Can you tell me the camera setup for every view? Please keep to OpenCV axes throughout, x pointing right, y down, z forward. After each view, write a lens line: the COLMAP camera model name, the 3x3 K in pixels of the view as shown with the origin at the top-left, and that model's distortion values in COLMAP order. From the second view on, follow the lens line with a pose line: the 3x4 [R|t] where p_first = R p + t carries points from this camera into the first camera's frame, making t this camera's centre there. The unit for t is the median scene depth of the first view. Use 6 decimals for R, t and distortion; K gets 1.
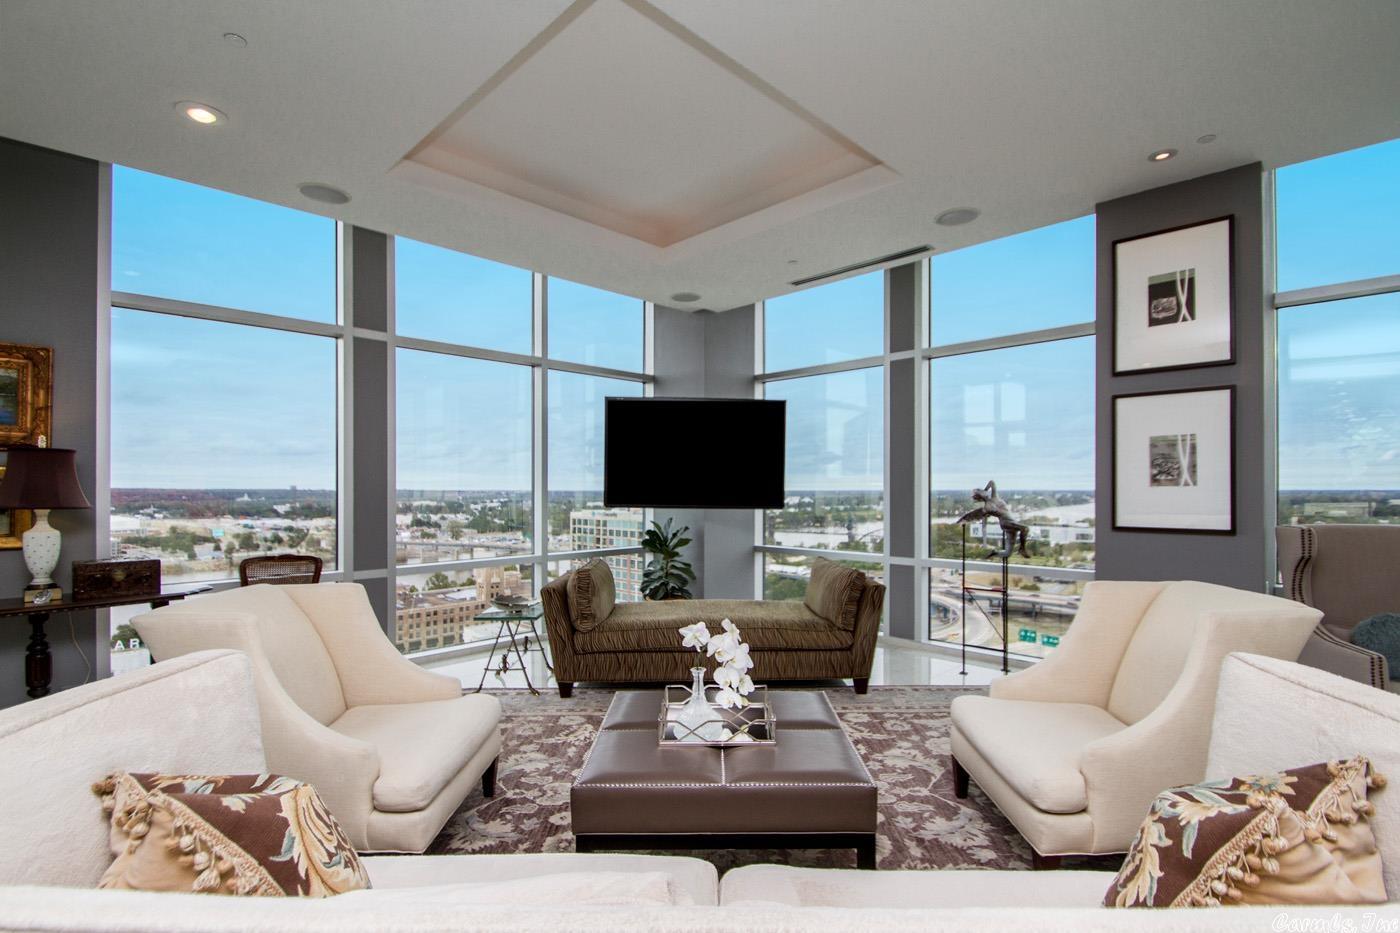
lens RADIAL K [[663.3, 0, 705.1], [0, 663.3, 459.7], [0, 0, 1]] dist [0.023093, -0.015670]
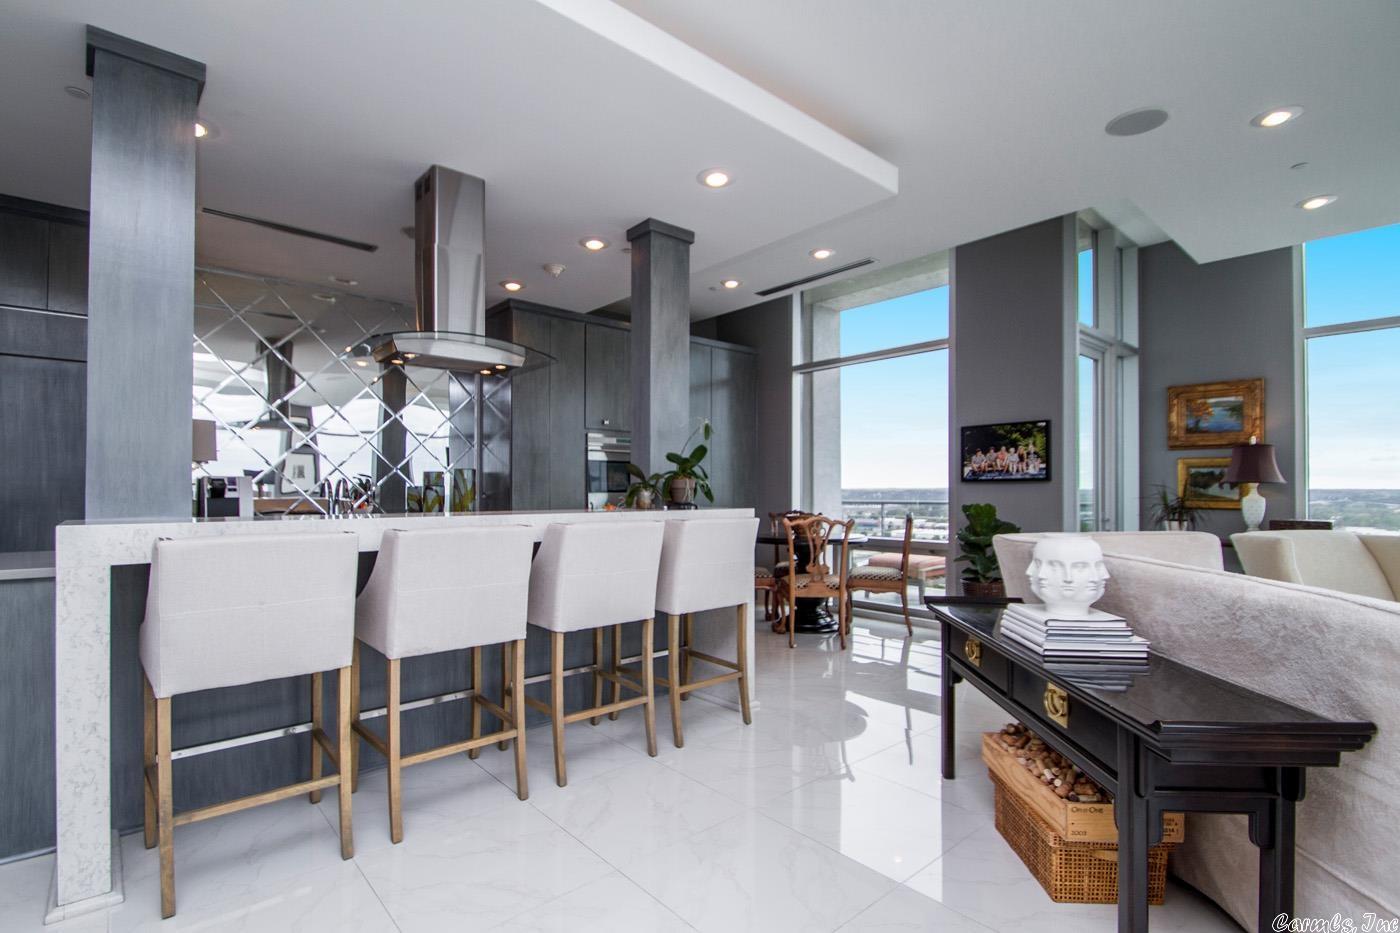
lens RADIAL K [[663.3, 0, 671.2], [0, 663.3, 491.4], [0, 0, 1]] dist [0.023093, -0.015670]
pose [[-0.086754, 0.003576, -0.996223, 0.402824], [0.039593, 0.999216, 0.000139, 0.024361], [0.995443, -0.039432, -0.086827, -0.119334]]
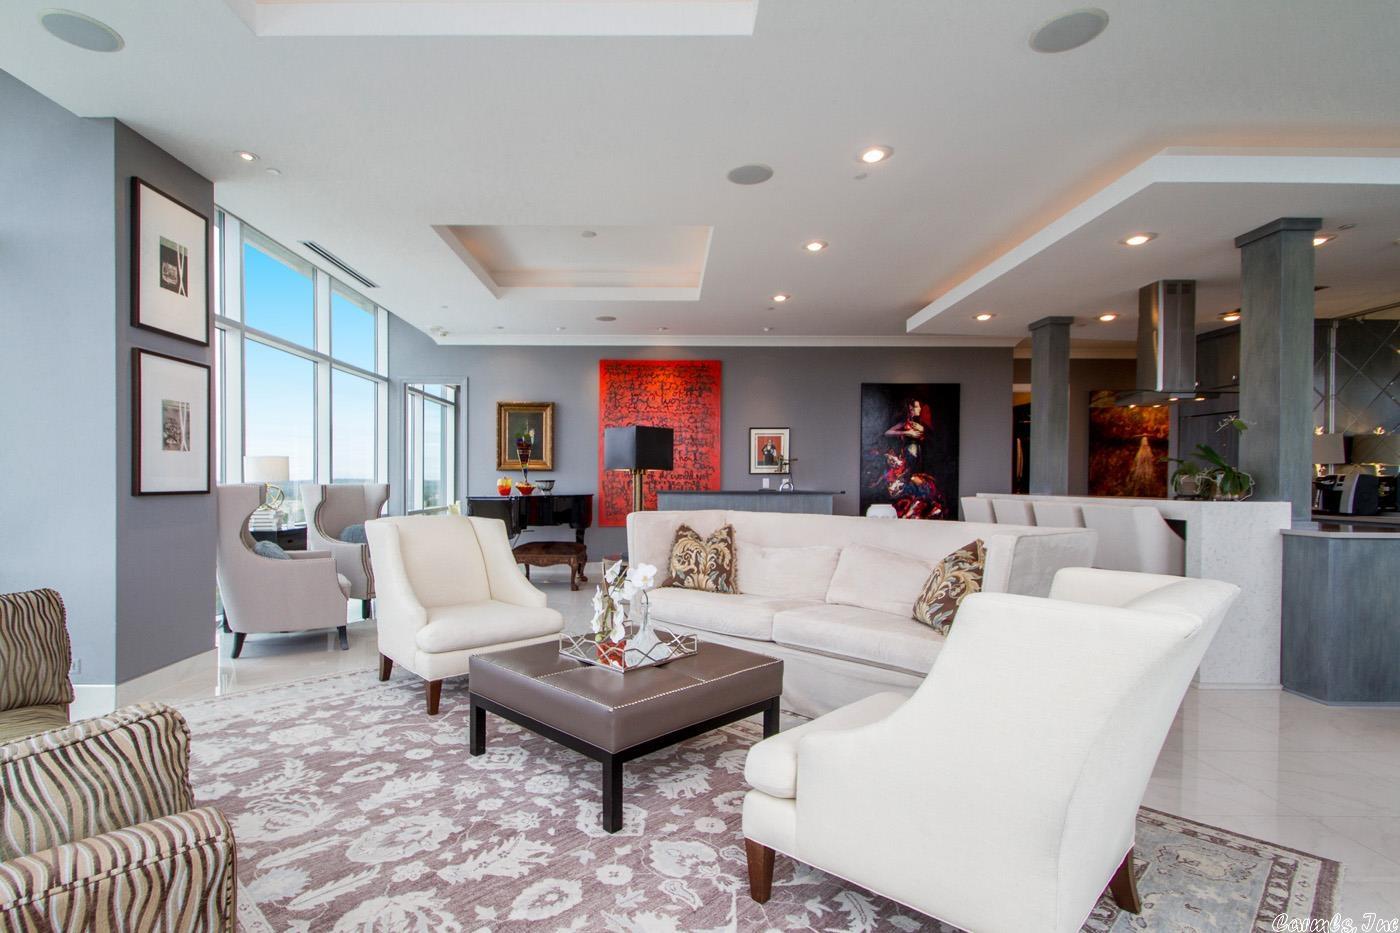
lens RADIAL K [[663.3, 0, 653.5], [0, 663.3, 479.0], [0, 0, 1]] dist [0.023093, -0.015670]
pose [[-0.714306, 0.002477, 0.699829, -0.355933], [-0.030412, 0.998939, -0.034577, 0.062342], [-0.699172, -0.045982, -0.713473, 0.787428]]
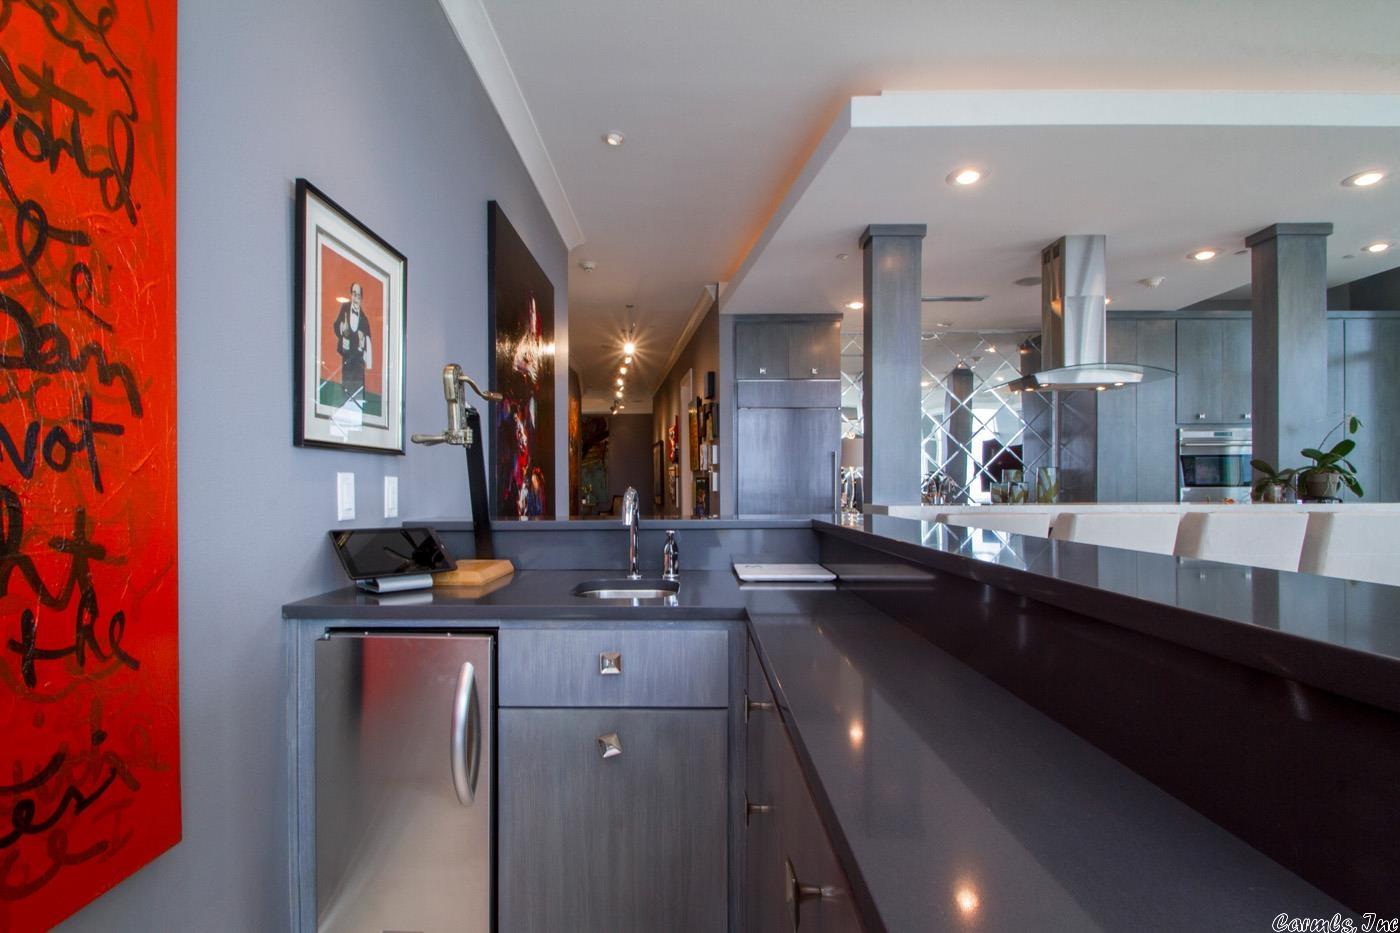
lens RADIAL K [[663.3, 0, 702.9], [0, 663.3, 495.2], [0, 0, 1]] dist [0.023093, -0.015670]
pose [[-0.698014, 0.015871, -0.715909, 0.666115], [0.037623, 0.999186, -0.014532, 0.021200], [0.715096, -0.037078, -0.698043, -0.139858]]
